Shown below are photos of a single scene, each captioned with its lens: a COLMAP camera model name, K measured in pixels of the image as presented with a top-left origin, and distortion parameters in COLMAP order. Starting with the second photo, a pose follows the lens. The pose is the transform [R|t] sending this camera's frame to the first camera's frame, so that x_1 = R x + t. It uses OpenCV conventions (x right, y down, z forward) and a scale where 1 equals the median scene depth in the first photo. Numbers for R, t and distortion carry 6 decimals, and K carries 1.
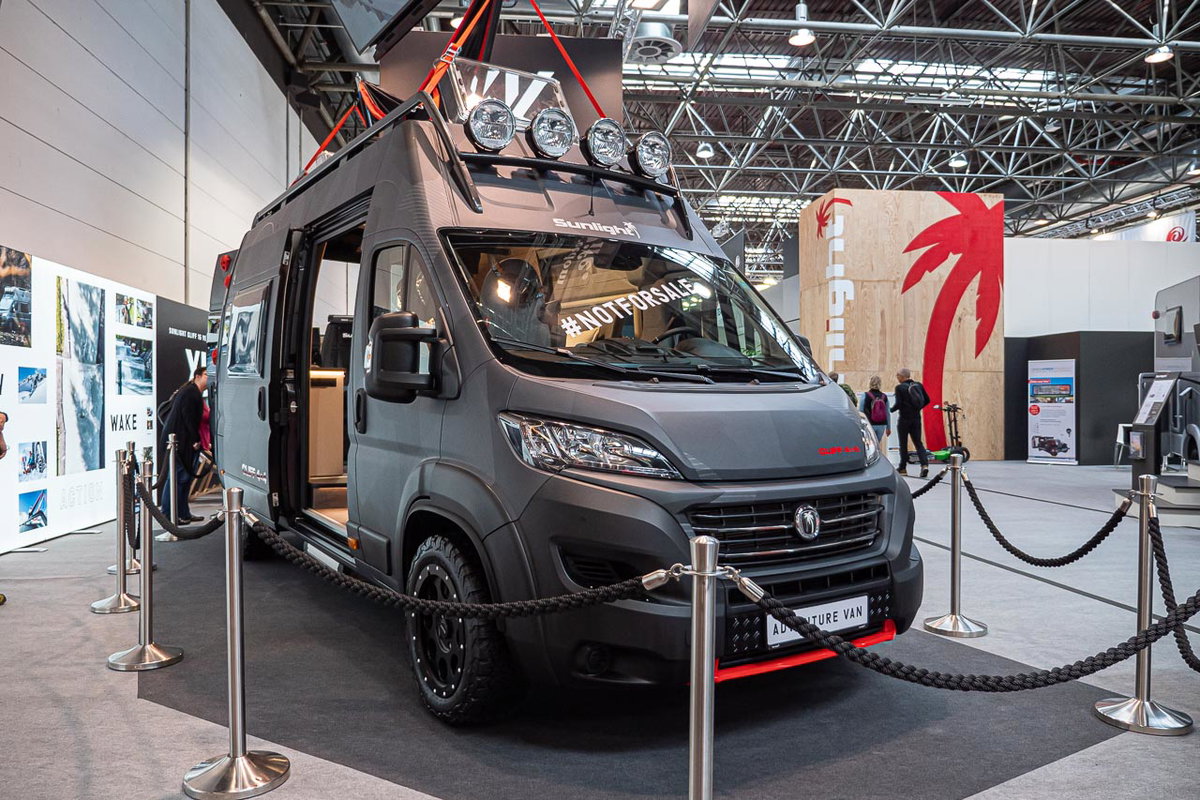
lens RADIAL K [[870.7, 0, 599.3], [0, 870.7, 402.9], [0, 0, 1]] dist [0.002688, 0.003841]
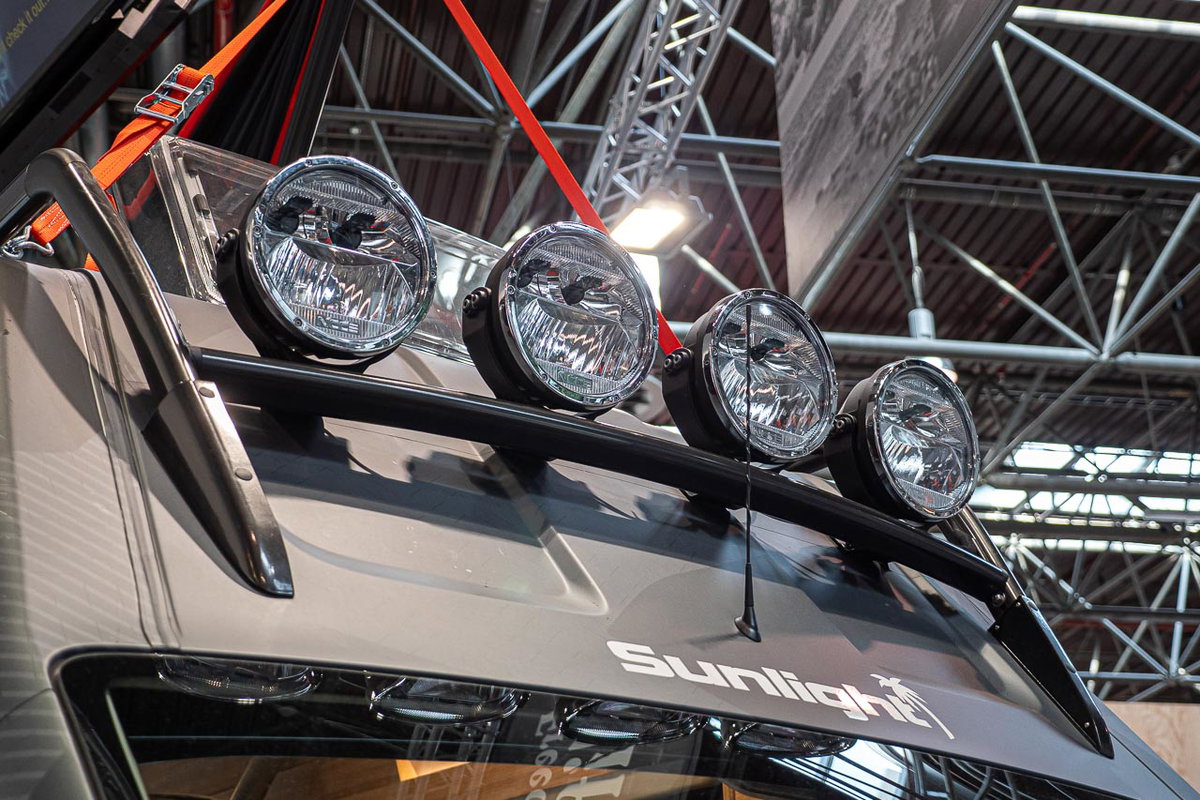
lens RADIAL K [[1940.2, 0, 601.9], [0, 1940.2, 402.5], [0, 0, 1]] dist [0.012032, 0.000000]
pose [[0.997246, 0.010704, 0.073394, -0.077819], [0.018727, 0.921135, -0.388793, -0.066516], [-0.071768, 0.389096, 0.918397, 0.454987]]
